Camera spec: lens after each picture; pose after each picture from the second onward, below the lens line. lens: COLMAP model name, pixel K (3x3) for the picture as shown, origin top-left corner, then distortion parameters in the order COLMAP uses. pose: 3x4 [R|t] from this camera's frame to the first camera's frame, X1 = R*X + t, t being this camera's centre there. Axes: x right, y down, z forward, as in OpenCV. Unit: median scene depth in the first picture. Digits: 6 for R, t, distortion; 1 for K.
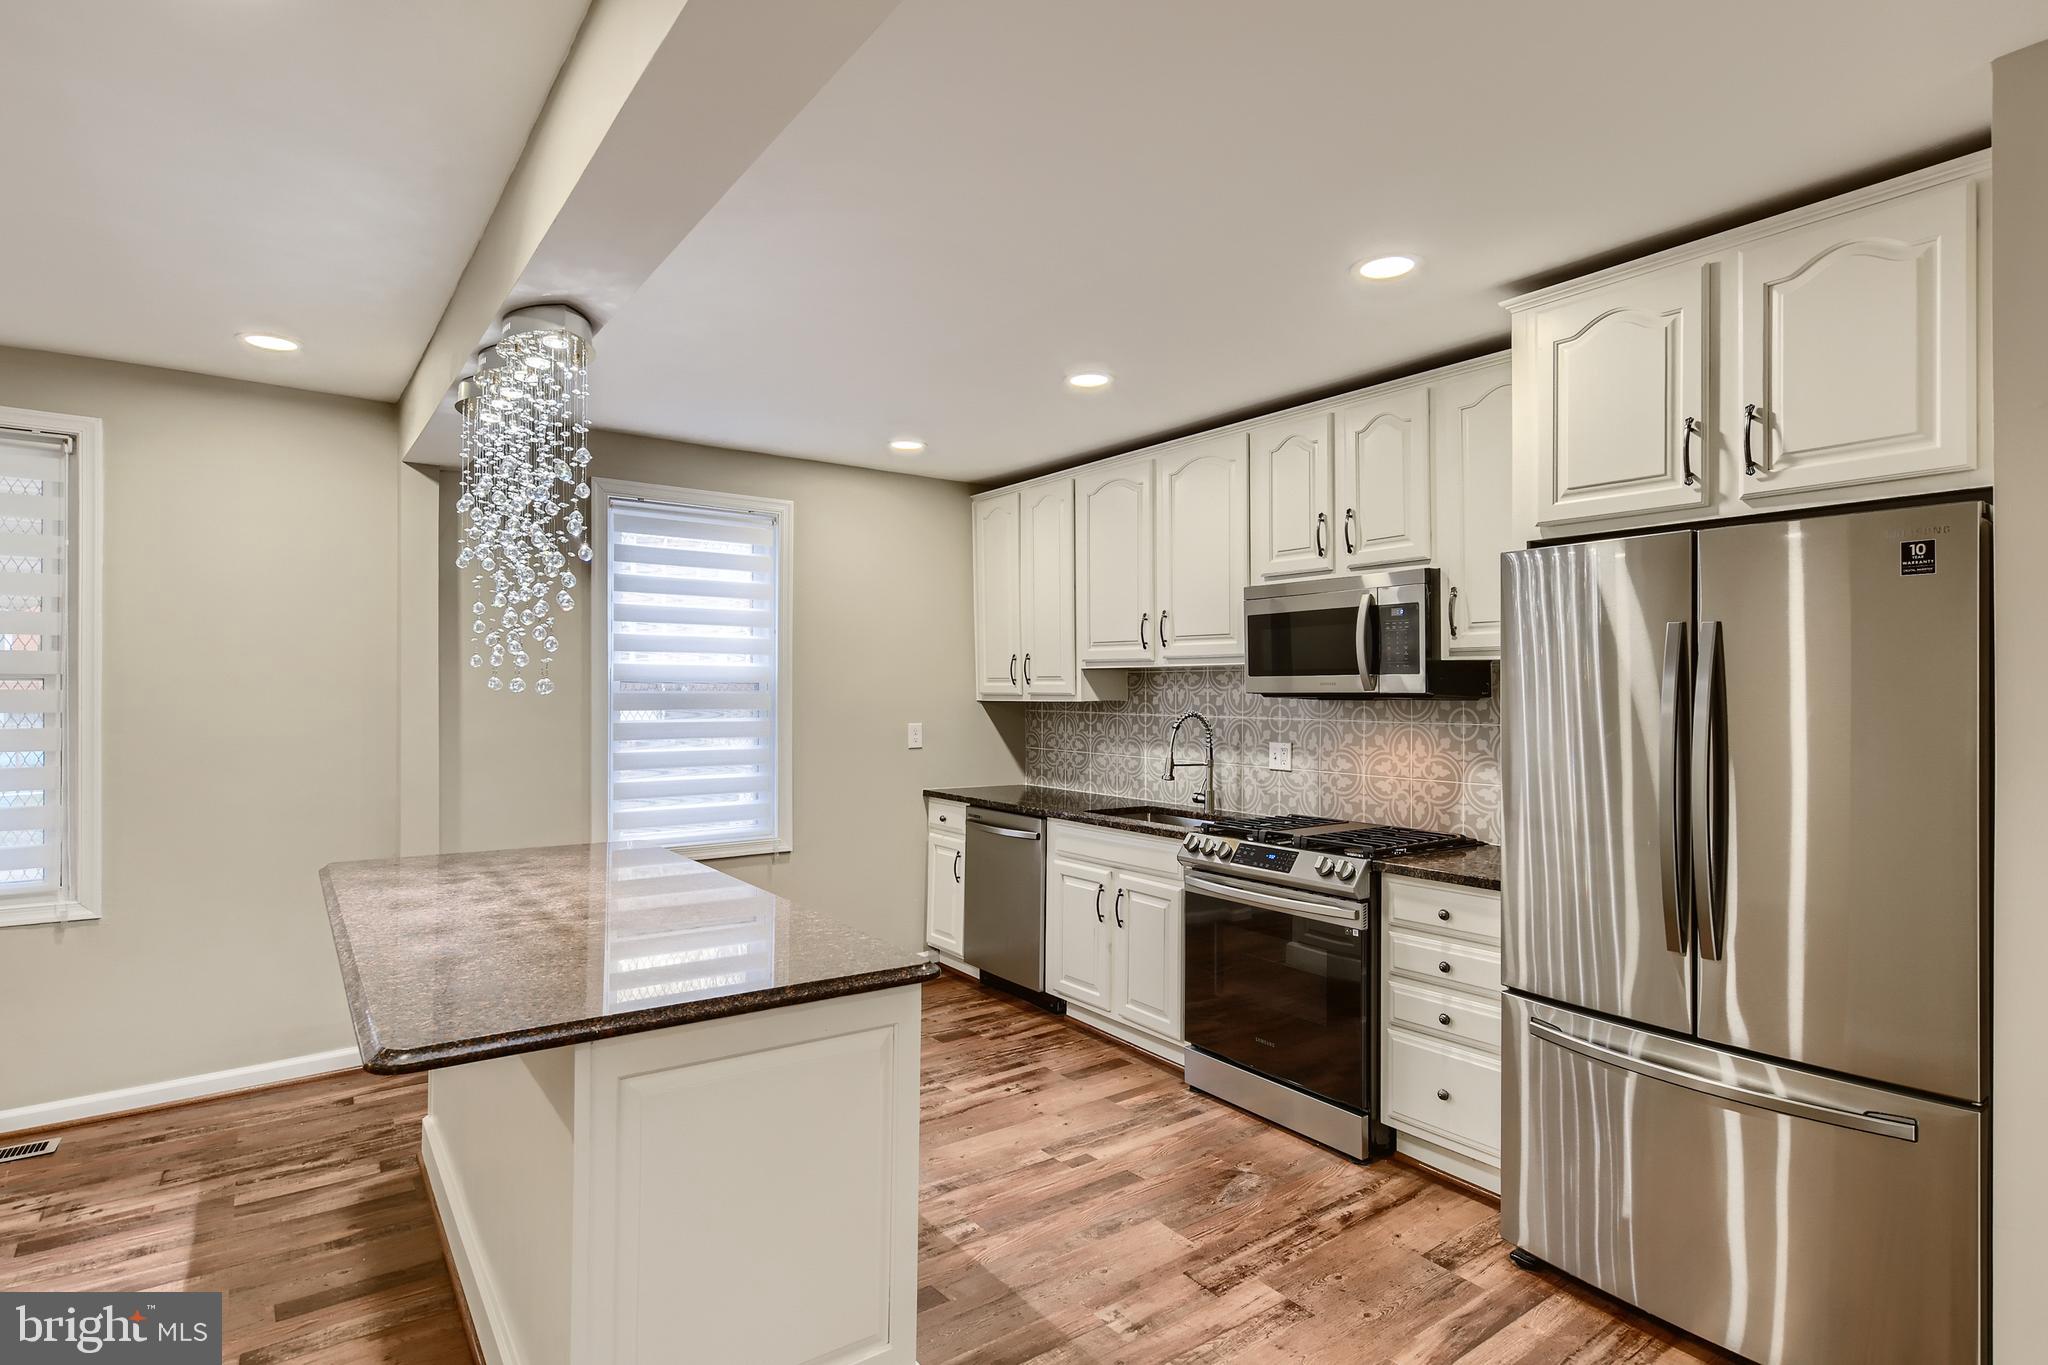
lens RADIAL K [[1039.0, 0, 1031.0], [0, 1039.0, 689.3], [0, 0, 1]] dist [0.001316, 0.000481]
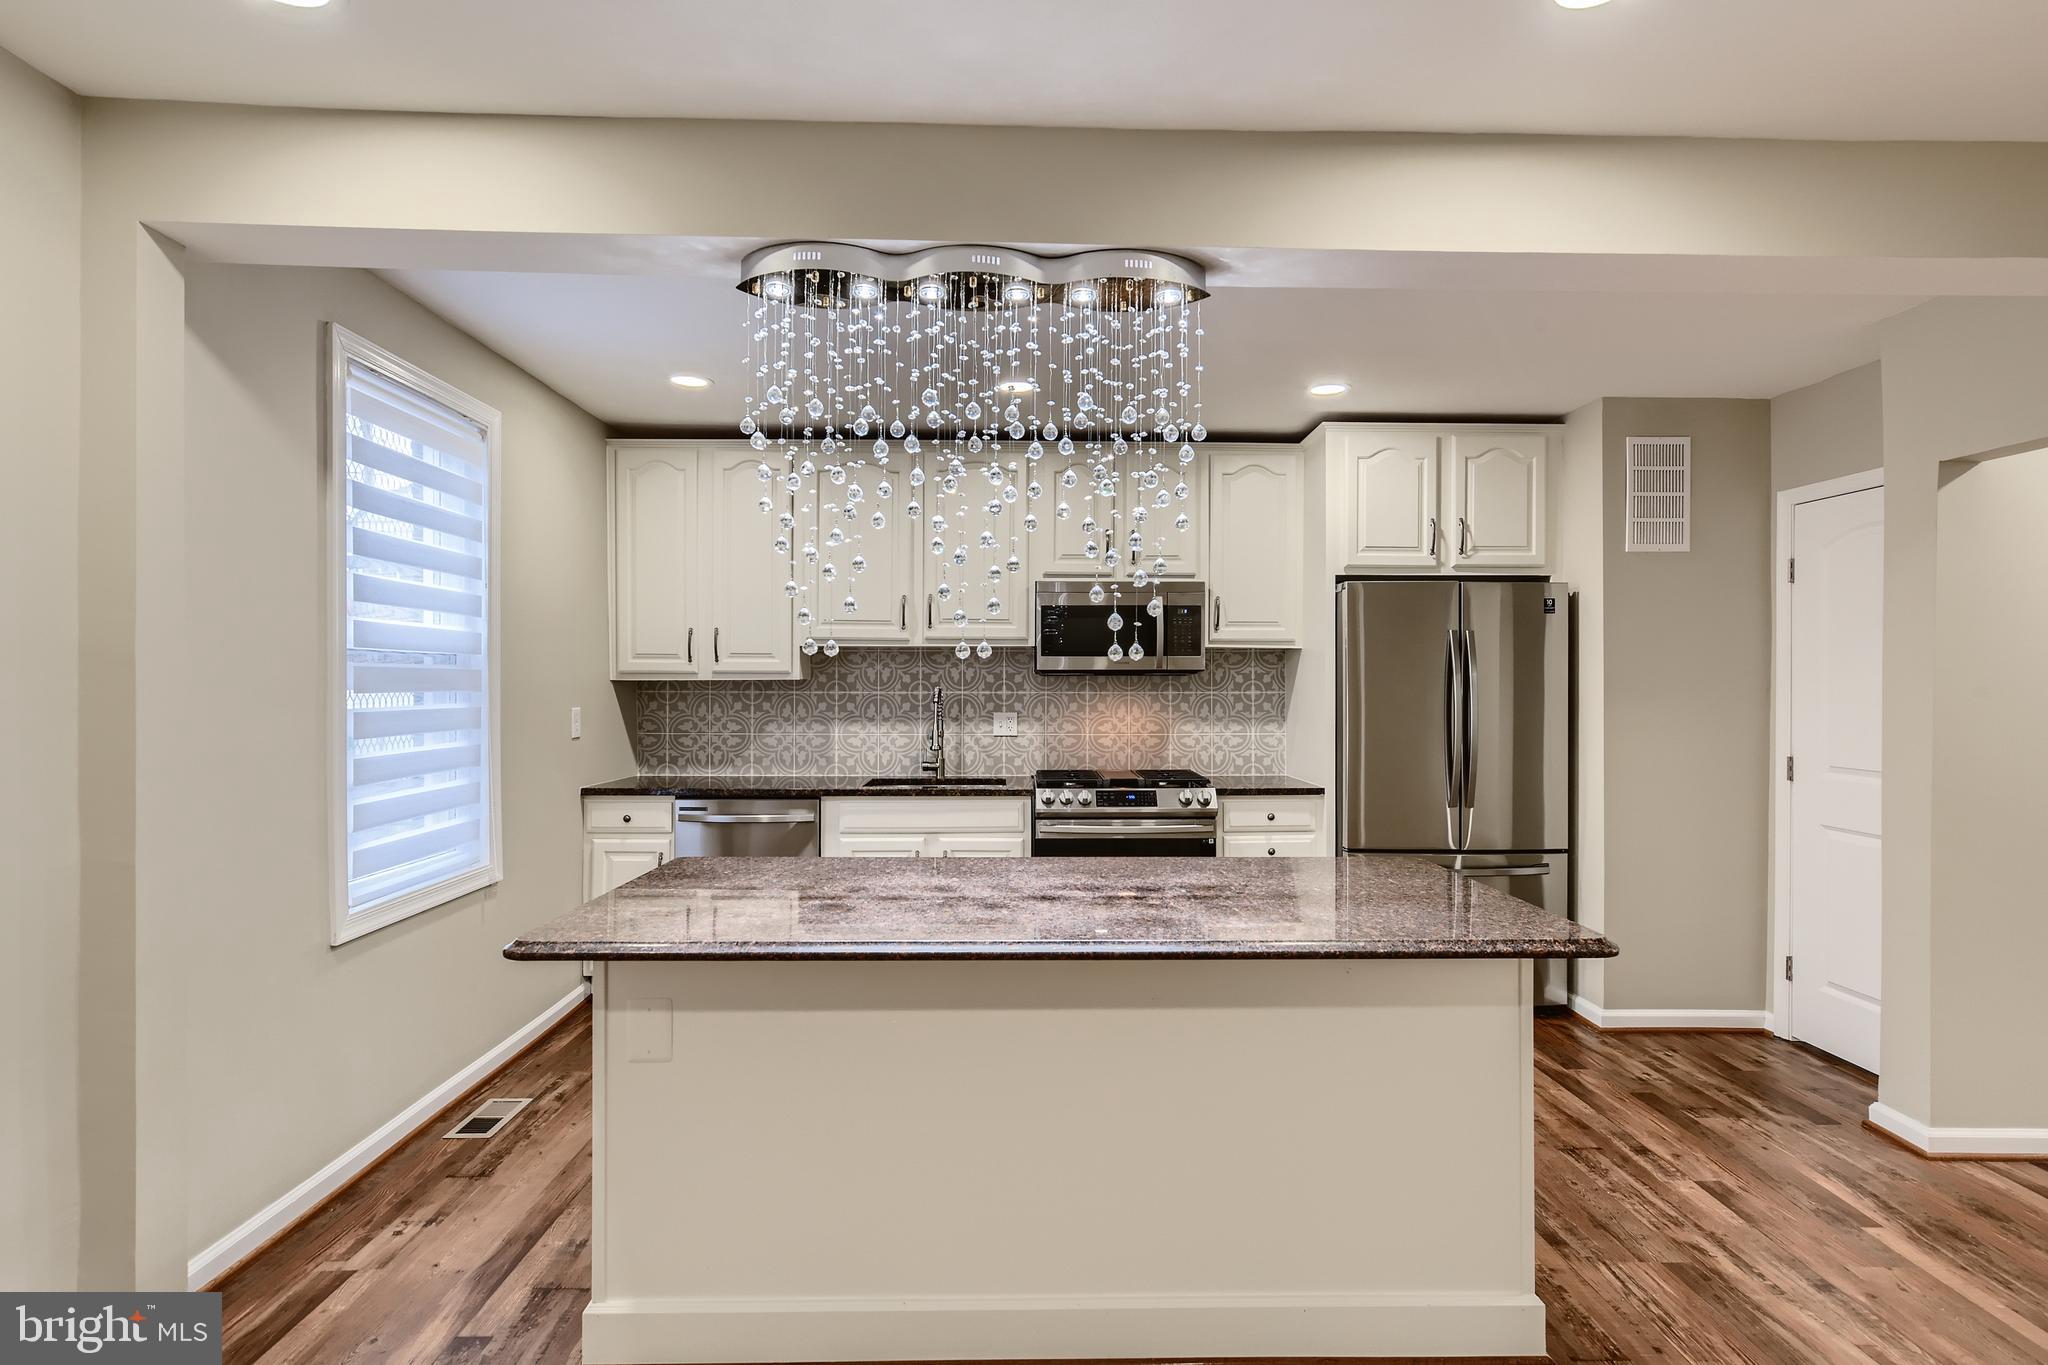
lens RADIAL K [[1039.0, 0, 1031.0], [0, 1039.0, 689.3], [0, 0, 1]] dist [0.001316, 0.000481]
pose [[0.571338, -0.008545, 0.820670, -0.659540], [-0.000601, 0.999941, 0.010831, 0.010725], [-0.820715, -0.006681, 0.571299, 0.273489]]
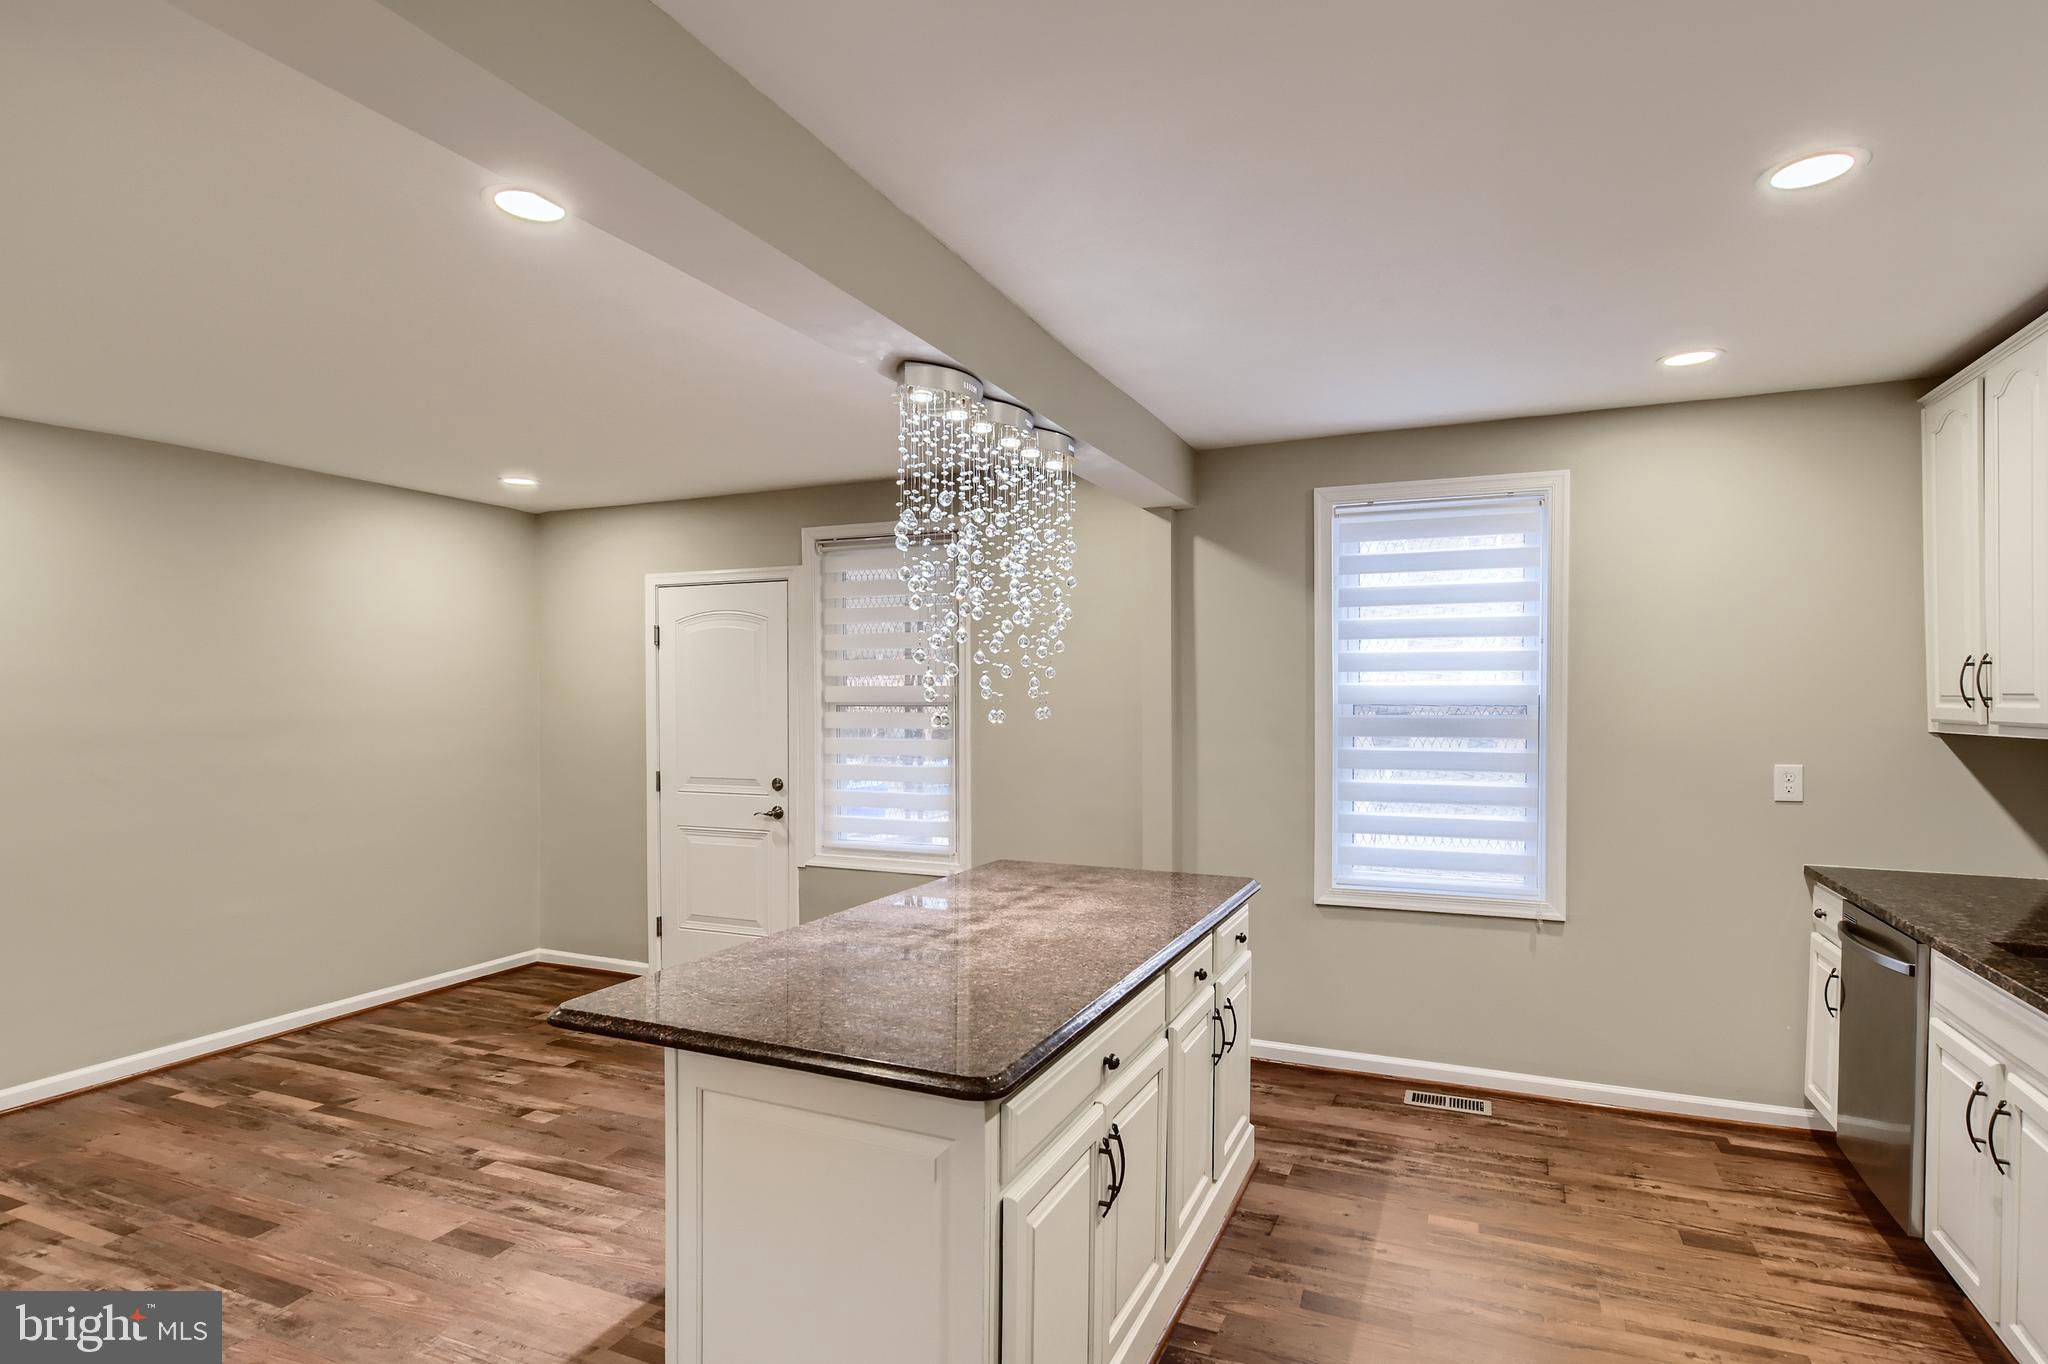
lens RADIAL K [[1057.9, 0, 1029.7], [0, 1057.9, 716.8], [0, 0, 1]] dist [-0.002657, 0.000045]
pose [[0.504384, 0.010526, -0.863415, 0.260499], [0.001316, 0.999915, 0.012959, -0.008687], [0.863478, -0.007672, 0.504328, 0.268006]]
